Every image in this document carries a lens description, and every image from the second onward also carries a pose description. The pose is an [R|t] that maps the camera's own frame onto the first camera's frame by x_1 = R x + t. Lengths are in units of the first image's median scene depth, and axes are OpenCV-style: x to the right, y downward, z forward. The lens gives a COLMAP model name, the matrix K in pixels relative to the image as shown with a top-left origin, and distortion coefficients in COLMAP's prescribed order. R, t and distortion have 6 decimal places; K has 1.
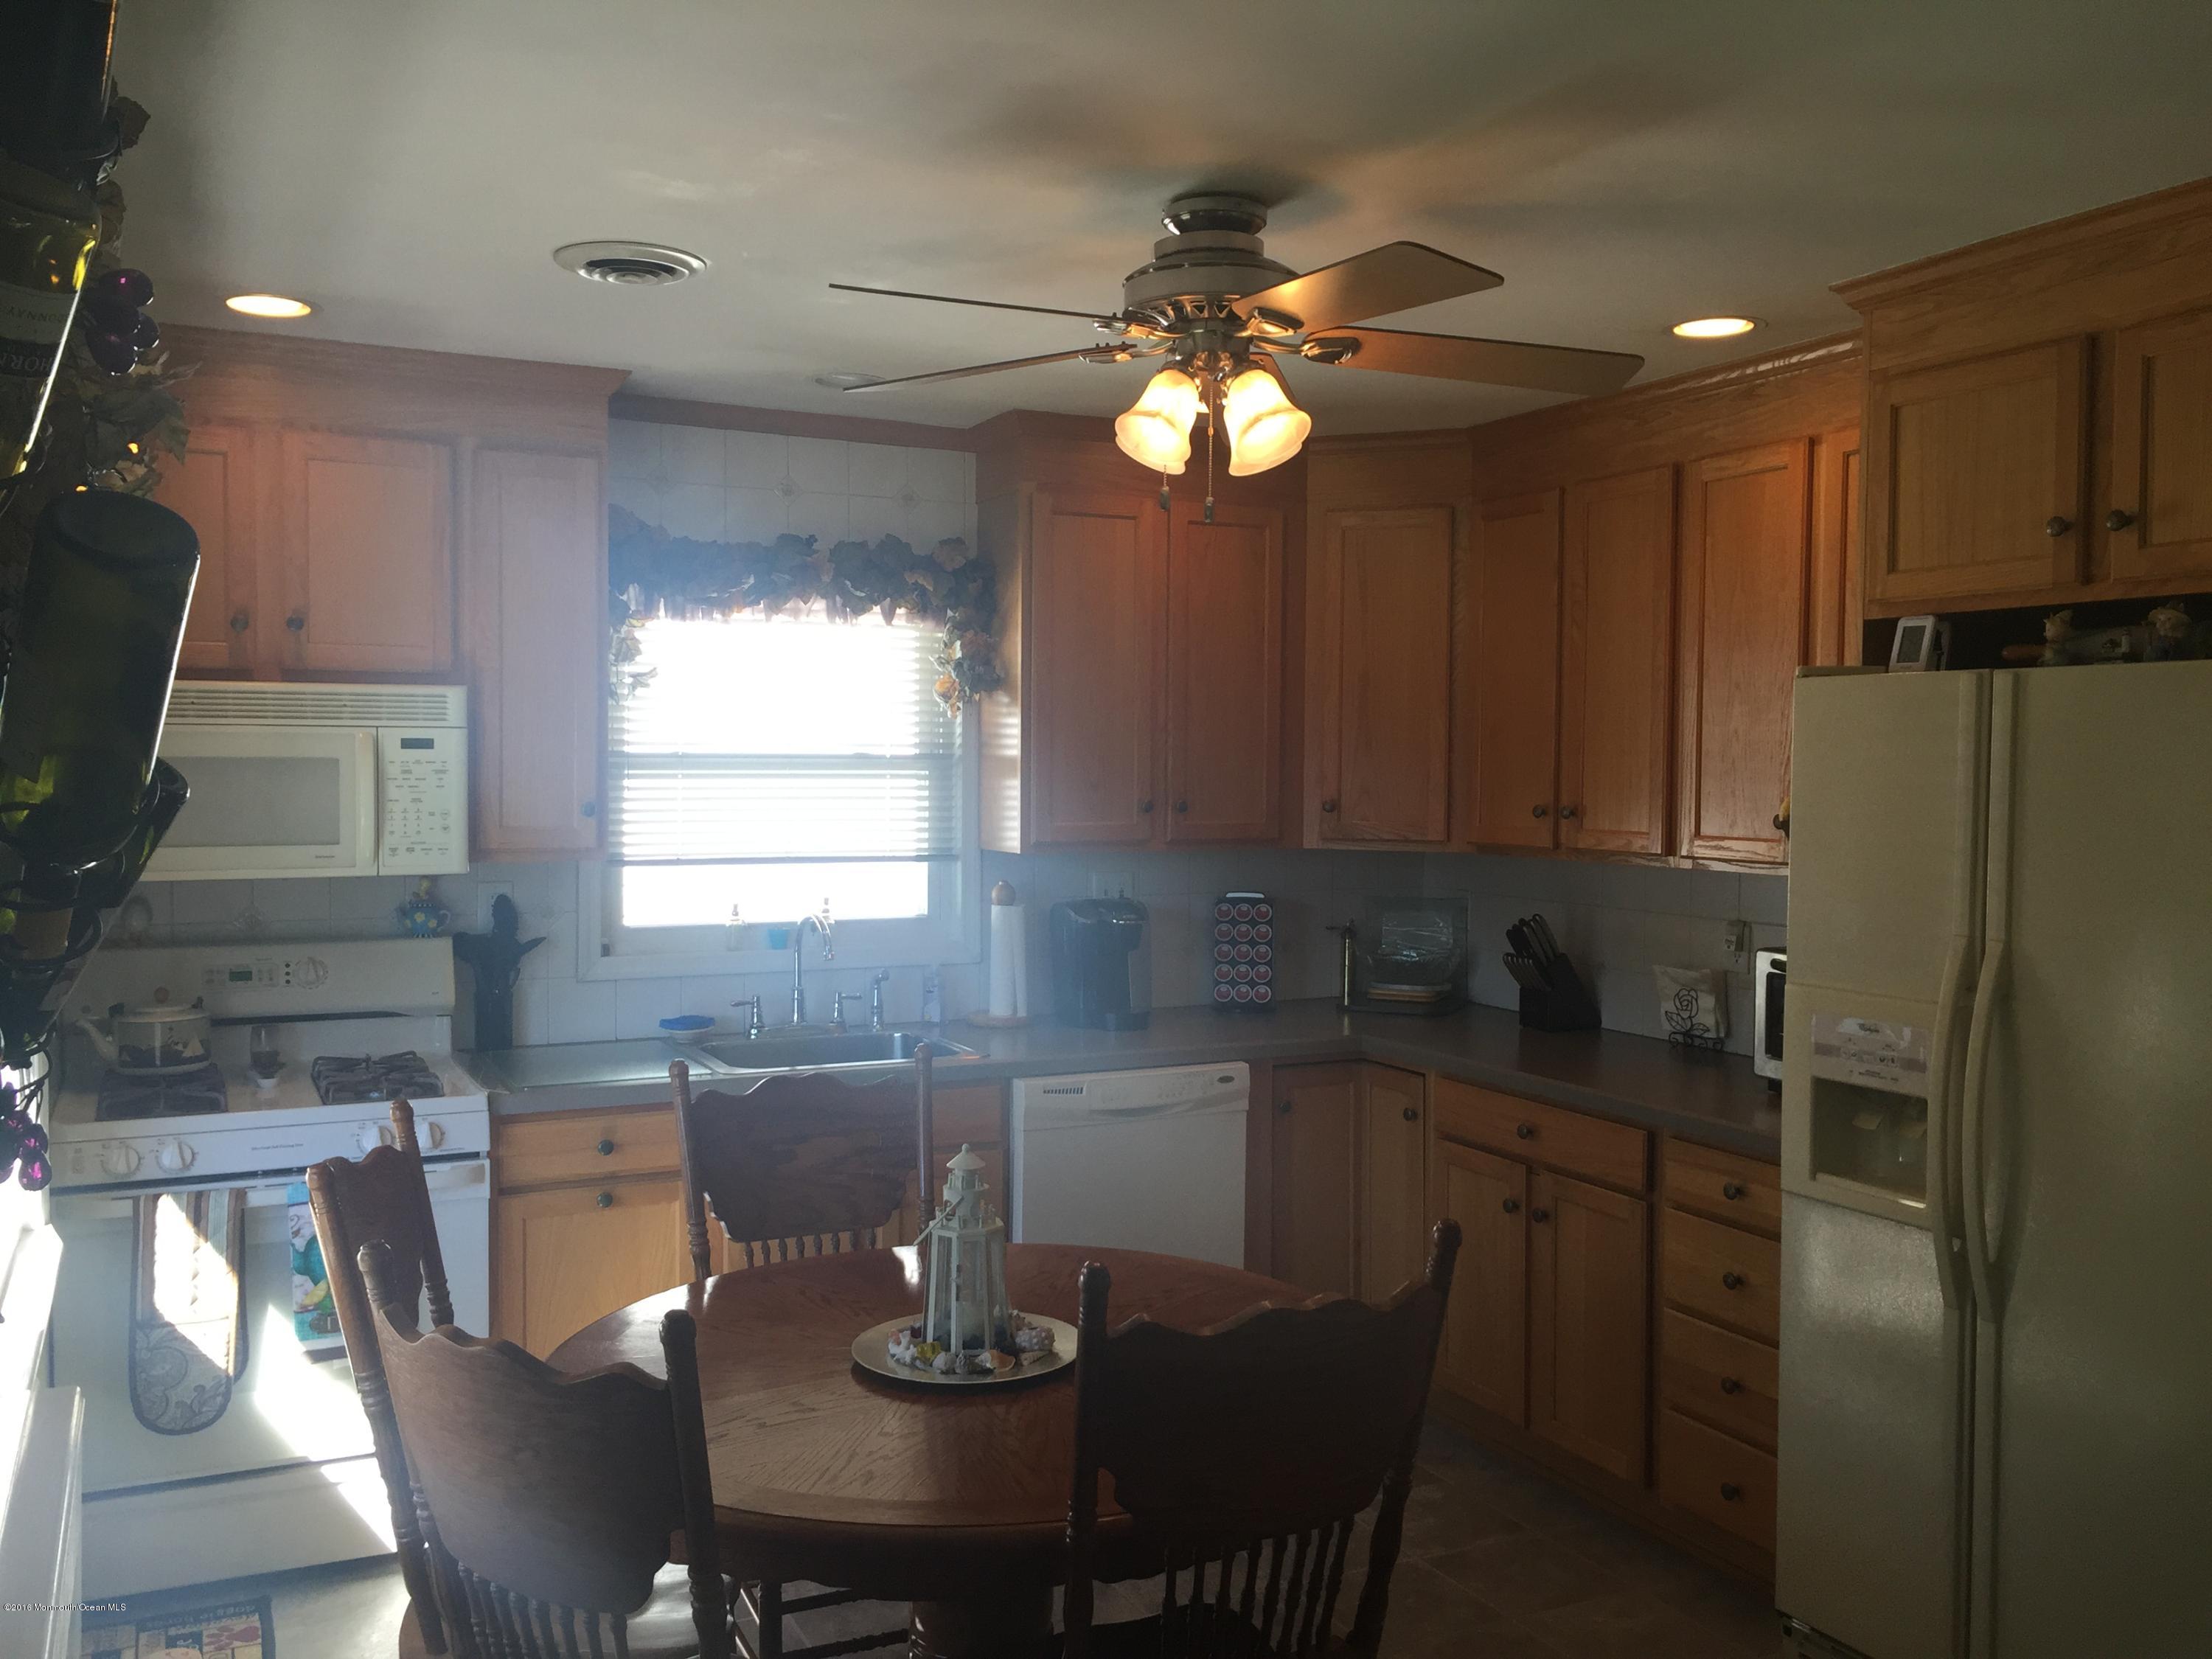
lens RADIAL K [[1874.2, 0, 1088.8], [0, 1874.2, 835.5], [0, 0, 1]] dist [0.094133, -0.092841]
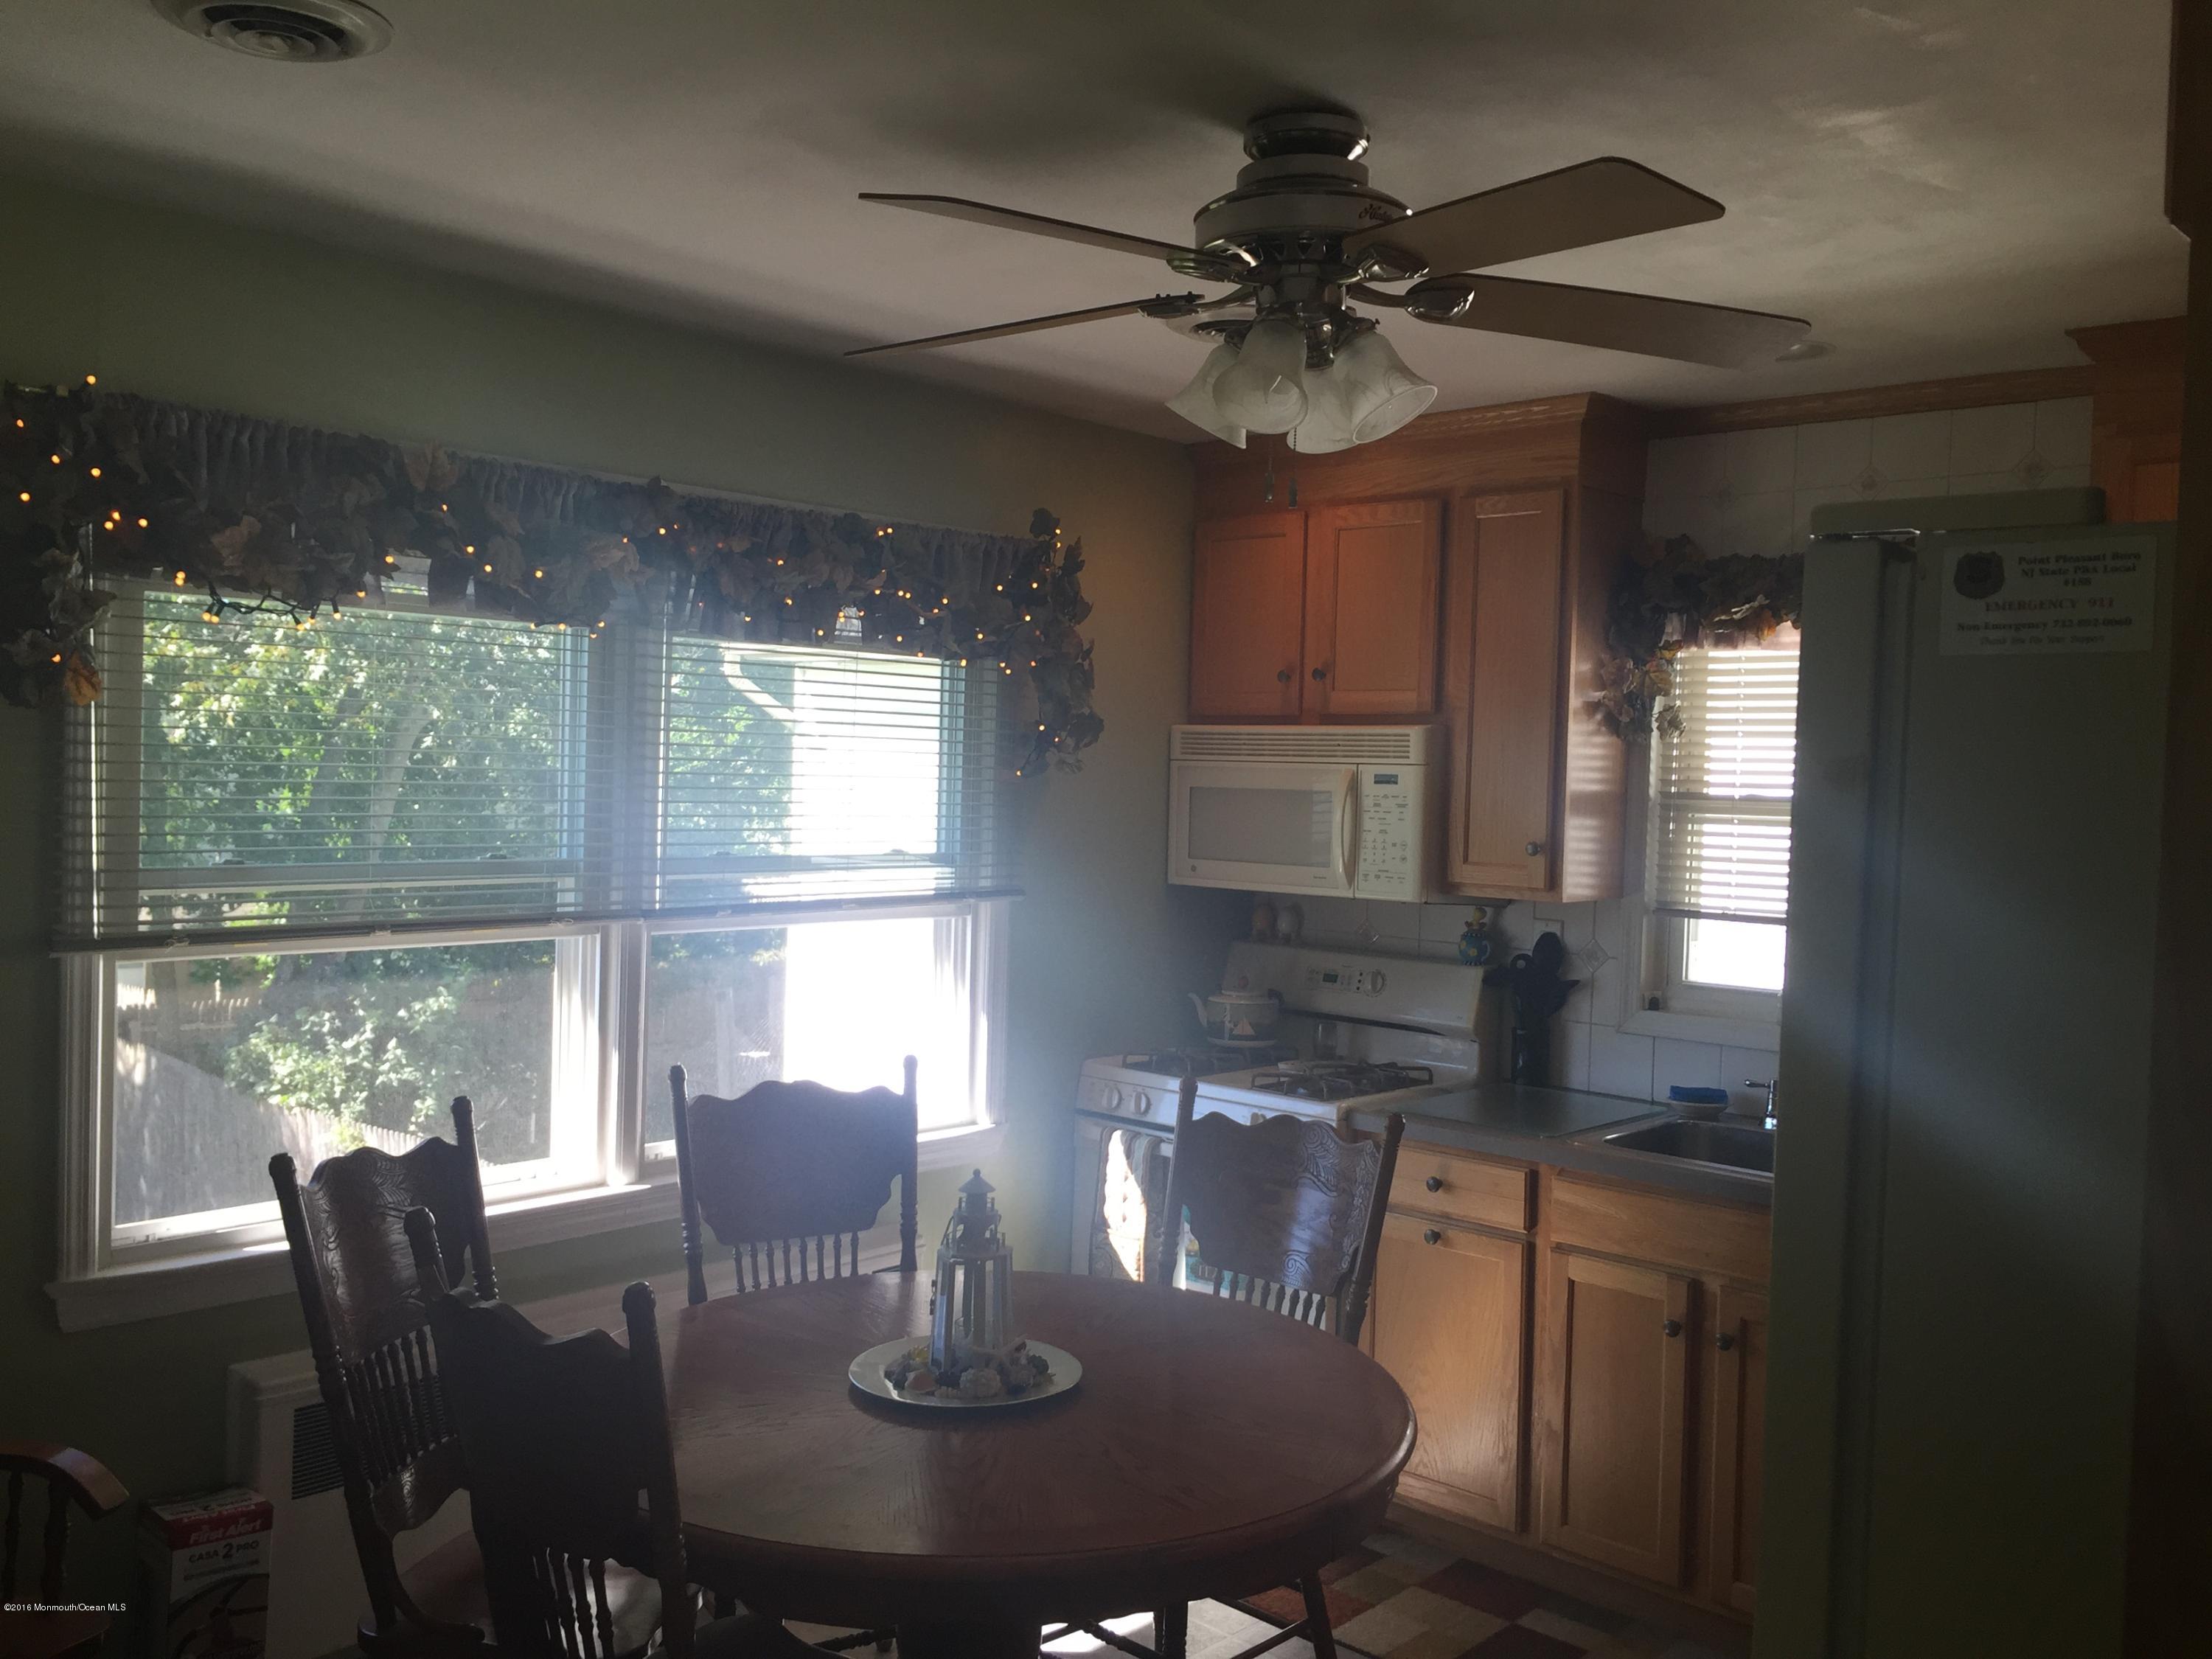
lens RADIAL K [[1874.2, 0, 1088.8], [0, 1874.2, 835.5], [0, 0, 1]] dist [0.094133, -0.092841]
pose [[0.363730, 0.028153, -0.931079, 0.594094], [-0.065681, 0.997830, 0.004513, -0.010180], [0.929186, 0.059513, 0.364790, 0.456569]]
